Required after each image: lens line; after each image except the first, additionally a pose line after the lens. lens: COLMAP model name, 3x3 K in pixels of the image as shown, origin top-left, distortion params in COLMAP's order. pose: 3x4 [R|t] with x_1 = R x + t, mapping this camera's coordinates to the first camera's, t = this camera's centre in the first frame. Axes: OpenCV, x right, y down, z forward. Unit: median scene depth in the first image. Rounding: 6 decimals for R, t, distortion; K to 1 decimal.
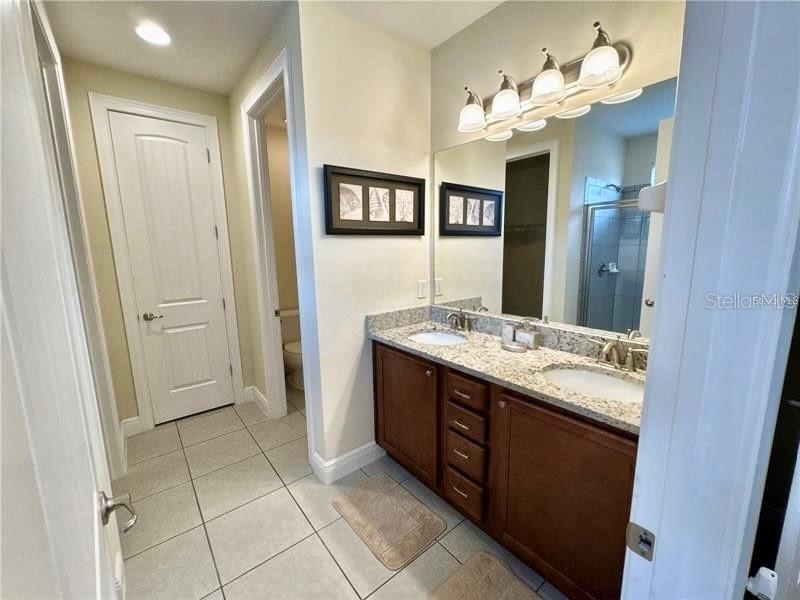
lens RADIAL K [[332.8, 0, 400.0], [0, 332.8, 300.0], [0, 0, 1]] dist [-0.002524, -0.000401]
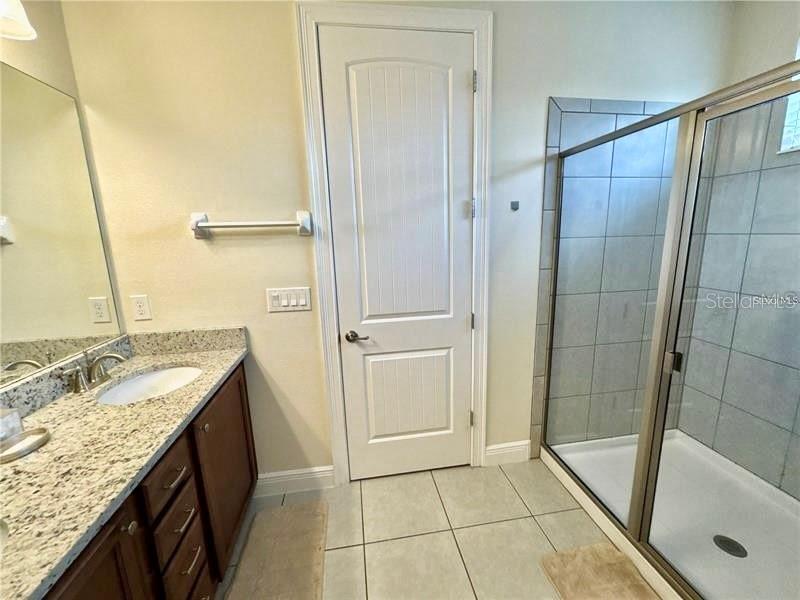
lens RADIAL K [[332.8, 0, 400.0], [0, 332.8, 300.0], [0, 0, 1]] dist [-0.002524, -0.000401]
pose [[-0.865278, -0.054825, 0.498286, -0.349474], [0.127076, 0.937544, 0.323824, -0.138034], [-0.484919, 0.343518, -0.804269, 0.861815]]
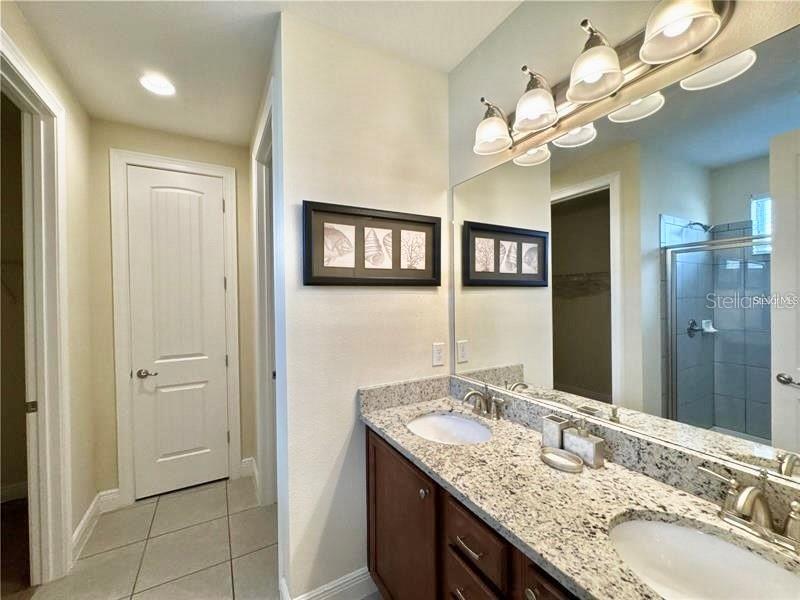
lens RADIAL K [[332.8, 0, 400.0], [0, 332.8, 300.0], [0, 0, 1]] dist [-0.002524, -0.000401]
pose [[0.986485, 0.004229, -0.163796, 0.117907], [-0.028525, 0.988834, -0.146266, -0.047123], [0.161348, 0.148962, 0.975591, 0.240388]]
